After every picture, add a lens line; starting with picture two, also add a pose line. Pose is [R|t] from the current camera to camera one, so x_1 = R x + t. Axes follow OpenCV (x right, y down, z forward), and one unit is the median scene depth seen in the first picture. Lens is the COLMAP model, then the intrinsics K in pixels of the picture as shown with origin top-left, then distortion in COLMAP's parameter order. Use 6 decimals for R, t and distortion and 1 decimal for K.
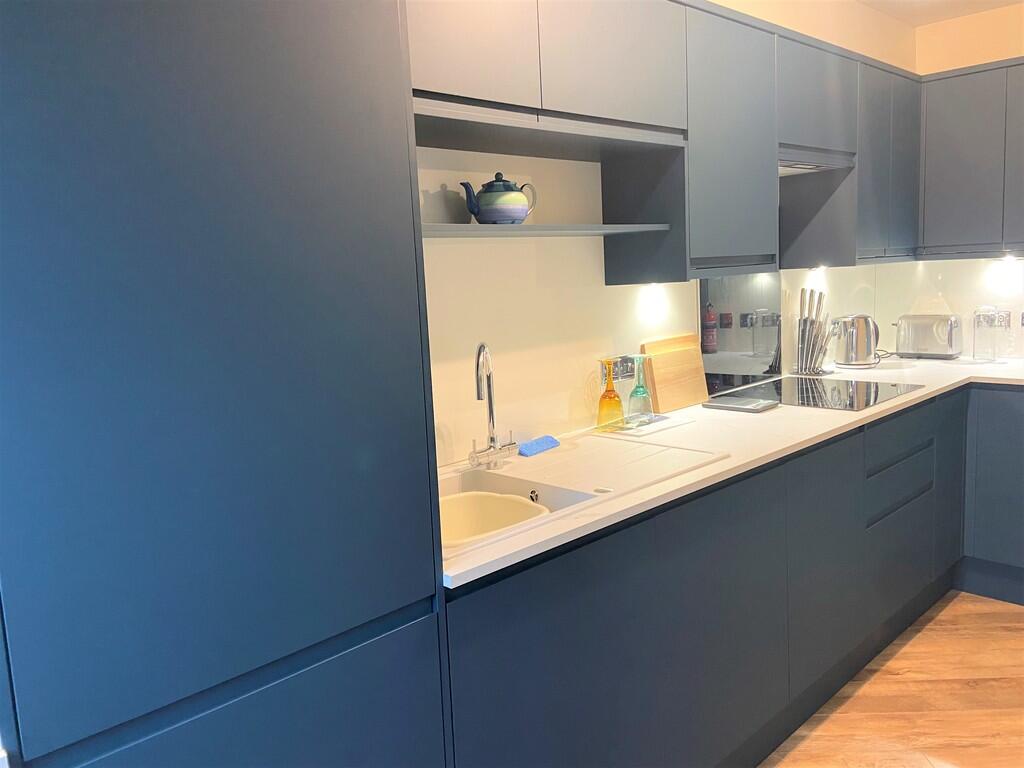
lens RADIAL K [[777.9, 0, 509.0], [0, 777.9, 381.5], [0, 0, 1]] dist [0.131240, -0.158849]
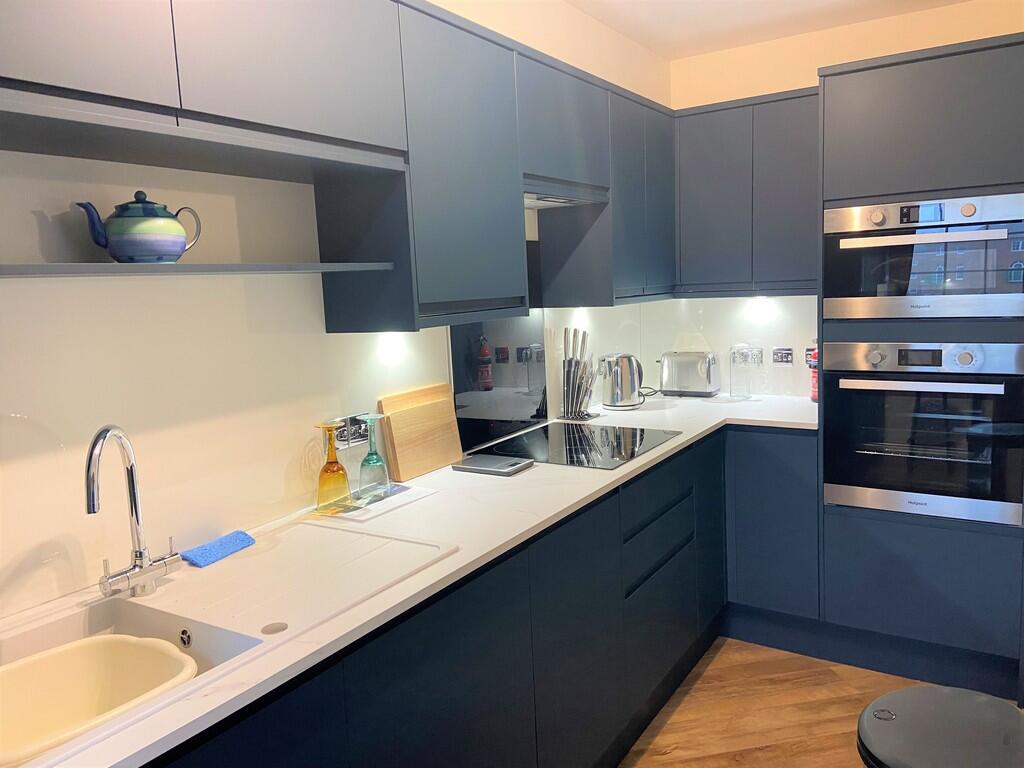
lens RADIAL K [[777.9, 0, 509.0], [0, 777.9, 381.5], [0, 0, 1]] dist [0.131240, -0.158849]
pose [[0.971418, -0.022307, 0.236326, 0.104972], [0.027853, 0.999409, -0.020154, -0.045679], [-0.235736, 0.026161, 0.971465, 0.142068]]
